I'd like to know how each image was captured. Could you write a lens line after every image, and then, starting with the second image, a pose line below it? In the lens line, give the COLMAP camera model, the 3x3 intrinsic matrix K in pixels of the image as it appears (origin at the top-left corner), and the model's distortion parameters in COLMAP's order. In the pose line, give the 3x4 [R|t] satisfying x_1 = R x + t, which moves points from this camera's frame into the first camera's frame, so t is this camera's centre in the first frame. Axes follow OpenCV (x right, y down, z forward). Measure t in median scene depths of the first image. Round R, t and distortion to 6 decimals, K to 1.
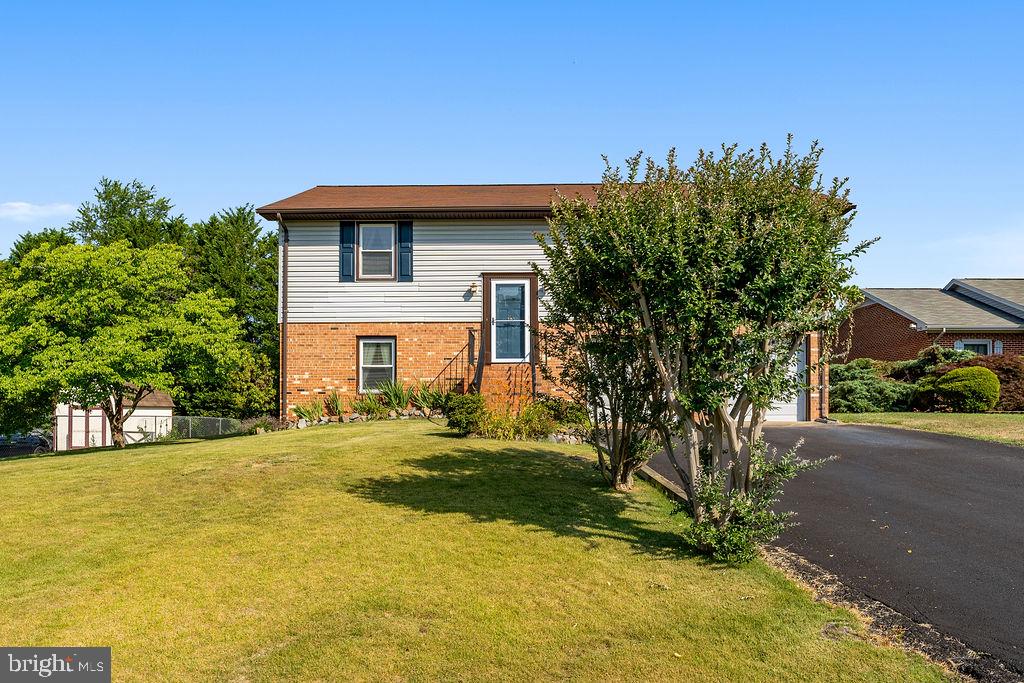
lens RADIAL K [[749.3, 0, 518.0], [0, 749.3, 407.6], [0, 0, 1]] dist [-0.006454, 0.001424]
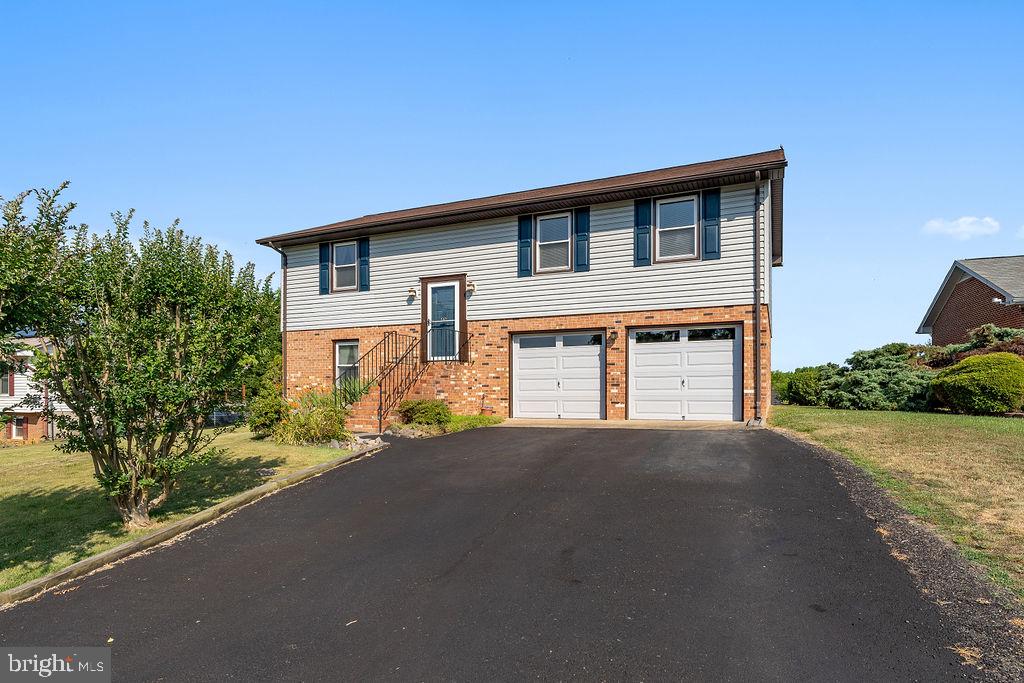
lens RADIAL K [[578.2, 0, 508.0], [0, 578.2, 384.2], [0, 0, 1]] dist [-0.001729, -0.000023]
pose [[0.920218, -0.004039, -0.391386, 0.392914], [0.003868, 0.999992, -0.001227, -0.024723], [0.391388, -0.000384, 0.920226, 0.277832]]
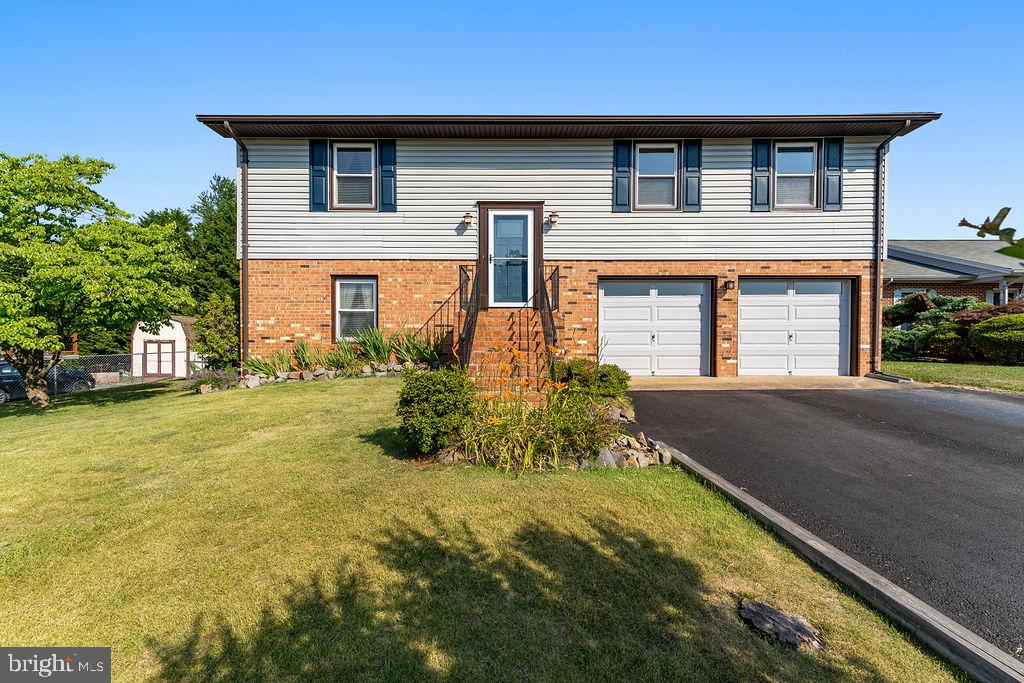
lens RADIAL K [[419.5, 0, 515.9], [0, 419.5, 339.6], [0, 0, 1]] dist [0.013979, -0.000176]
pose [[0.999605, 0.002651, 0.027975, -0.017366], [-0.003122, 0.999854, 0.016818, -0.030783], [-0.027926, -0.016899, 0.999467, 0.513849]]
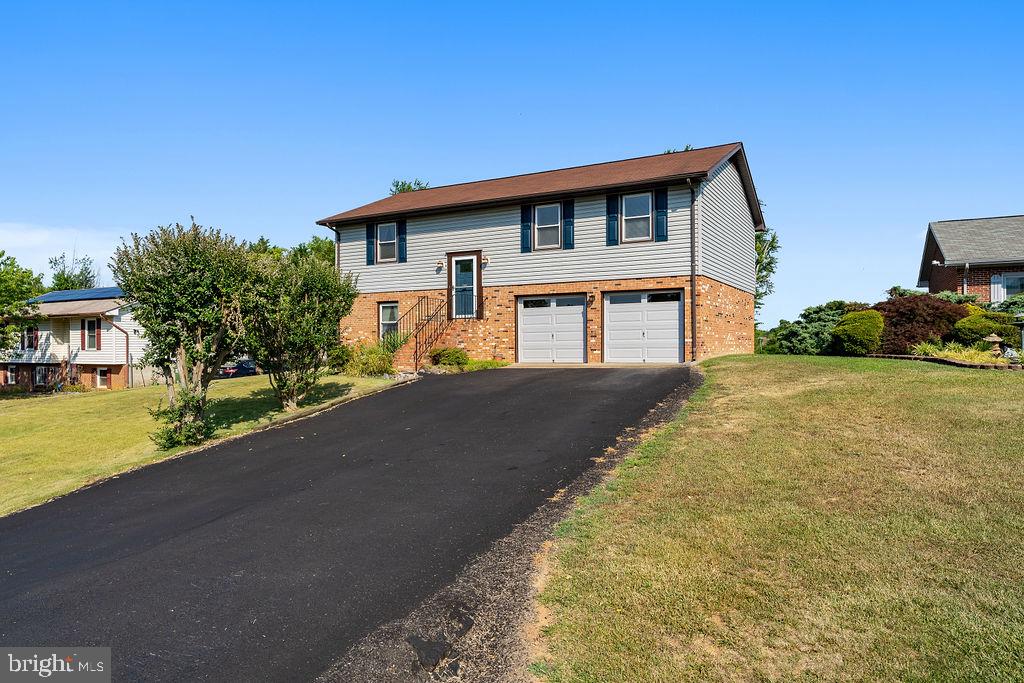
lens RADIAL K [[665.2, 0, 509.2], [0, 665.2, 340.7], [0, 0, 1]] dist [0.001626, -0.007041]
pose [[0.888793, -0.008036, -0.458238, 0.605535], [0.008843, 0.999961, -0.000383, -0.017888], [0.458223, -0.003711, 0.888830, -0.028228]]
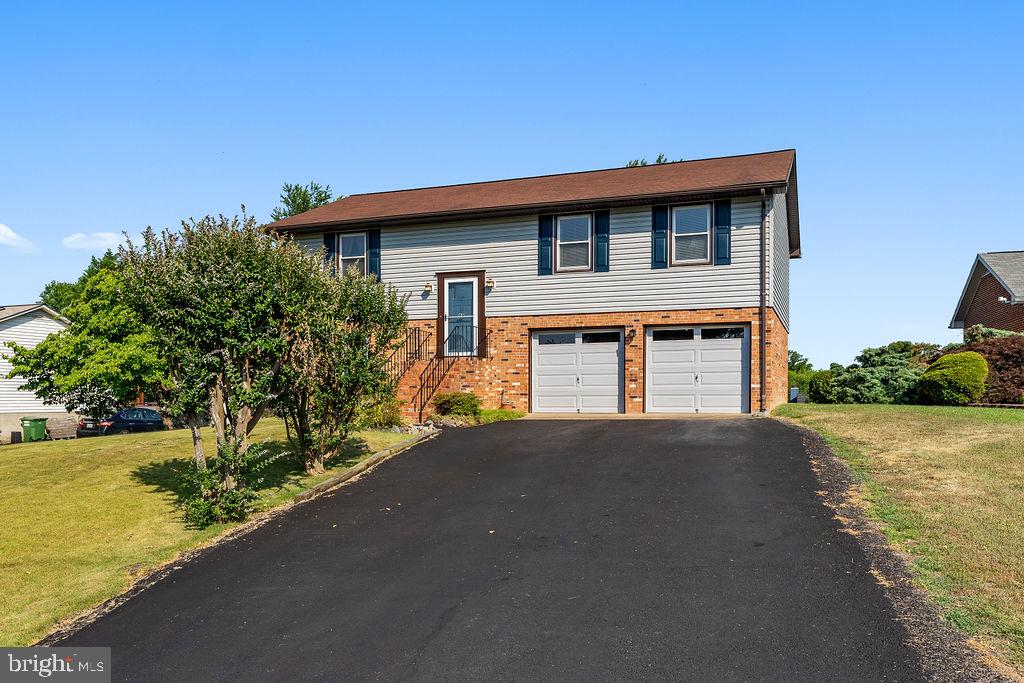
lens RADIAL K [[811.3, 0, 505.2], [0, 811.3, 394.3], [0, 0, 1]] dist [-0.002325, 0.002502]
pose [[0.942090, 0.000497, -0.335359, 0.432428], [0.001813, 0.999977, 0.006574, -0.013150], [0.335354, -0.006802, 0.942068, -0.064636]]
